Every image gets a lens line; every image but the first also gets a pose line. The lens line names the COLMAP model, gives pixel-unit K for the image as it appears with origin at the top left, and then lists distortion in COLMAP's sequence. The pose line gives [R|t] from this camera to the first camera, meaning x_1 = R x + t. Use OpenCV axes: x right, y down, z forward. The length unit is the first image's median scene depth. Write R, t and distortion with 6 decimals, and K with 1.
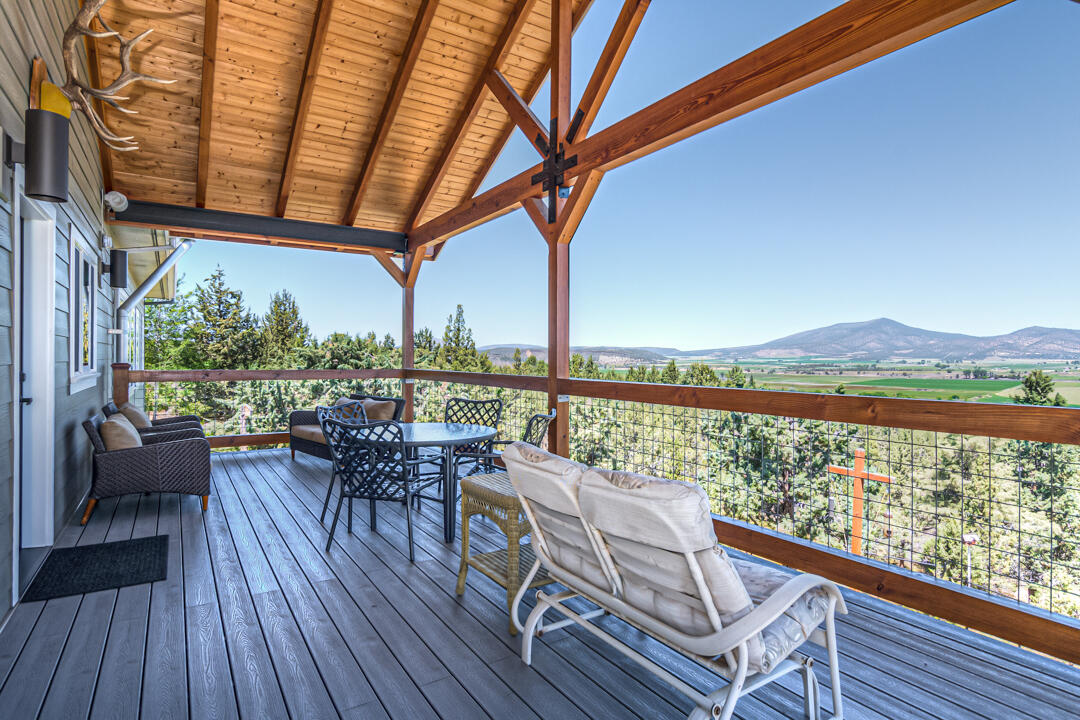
lens RADIAL K [[570.6, 0, 536.7], [0, 570.6, 363.8], [0, 0, 1]] dist [-0.003799, 0.002372]
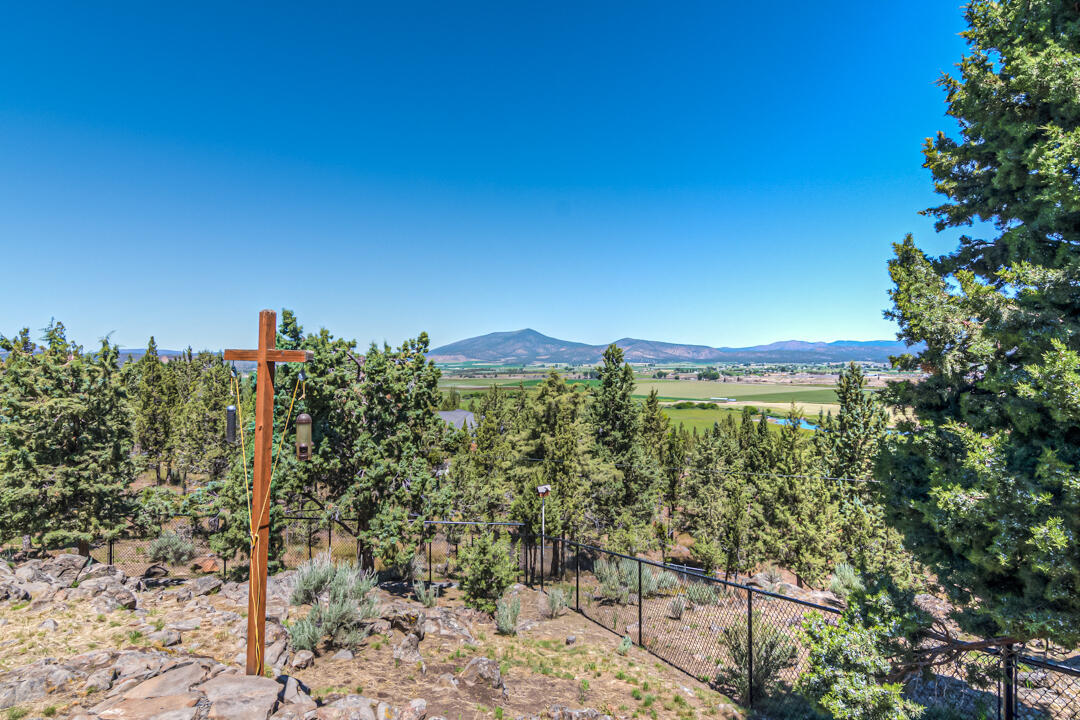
lens RADIAL K [[570.6, 0, 541.8], [0, 570.6, 360.2], [0, 0, 1]] dist [-0.003799, 0.002372]
pose [[0.841923, -0.003966, 0.539583, 0.166044], [0.013028, 0.999831, -0.012979, 0.070383], [-0.539440, 0.017957, 0.841832, 0.131596]]
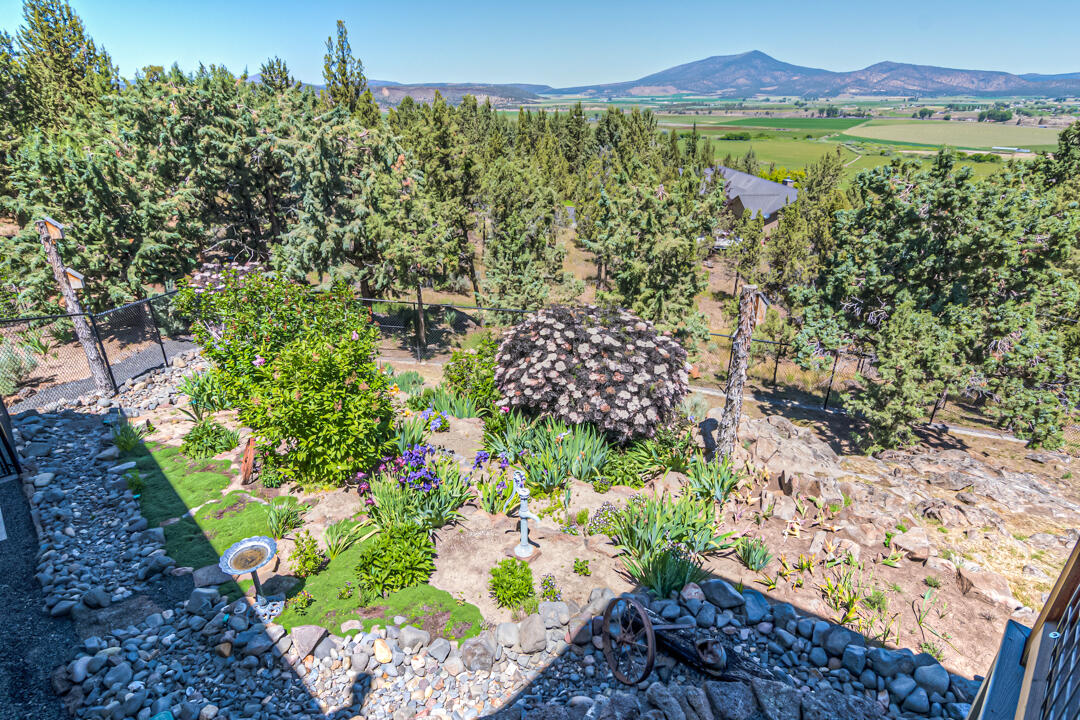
lens RADIAL K [[570.6, 0, 539.8], [0, 570.6, 365.2], [0, 0, 1]] dist [-0.003799, 0.002372]
pose [[0.974611, -0.100109, 0.200280, -0.142405], [0.007690, 0.908921, 0.416897, -0.017251], [-0.223774, -0.404773, 0.886614, 0.291220]]
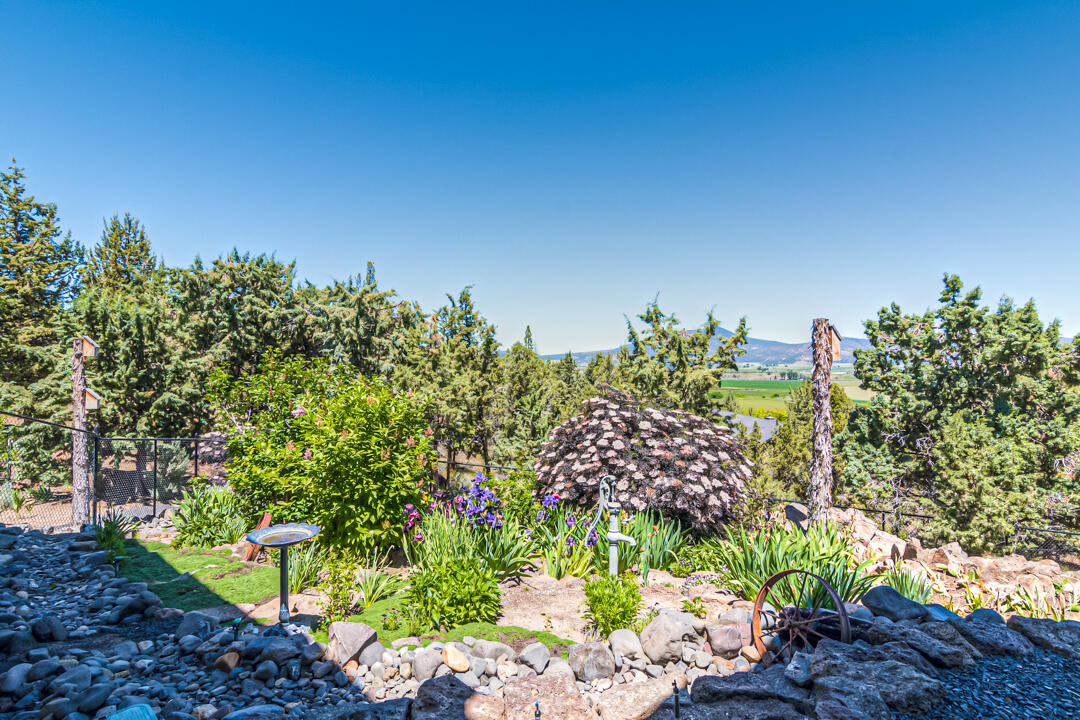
lens RADIAL K [[570.6, 0, 540.5], [0, 570.6, 363.6], [0, 0, 1]] dist [-0.003799, 0.002372]
pose [[0.969380, -0.001945, 0.245558, -0.180048], [0.004036, 0.999960, -0.008010, 0.083960], [-0.245532, 0.008756, 0.969349, 0.297912]]
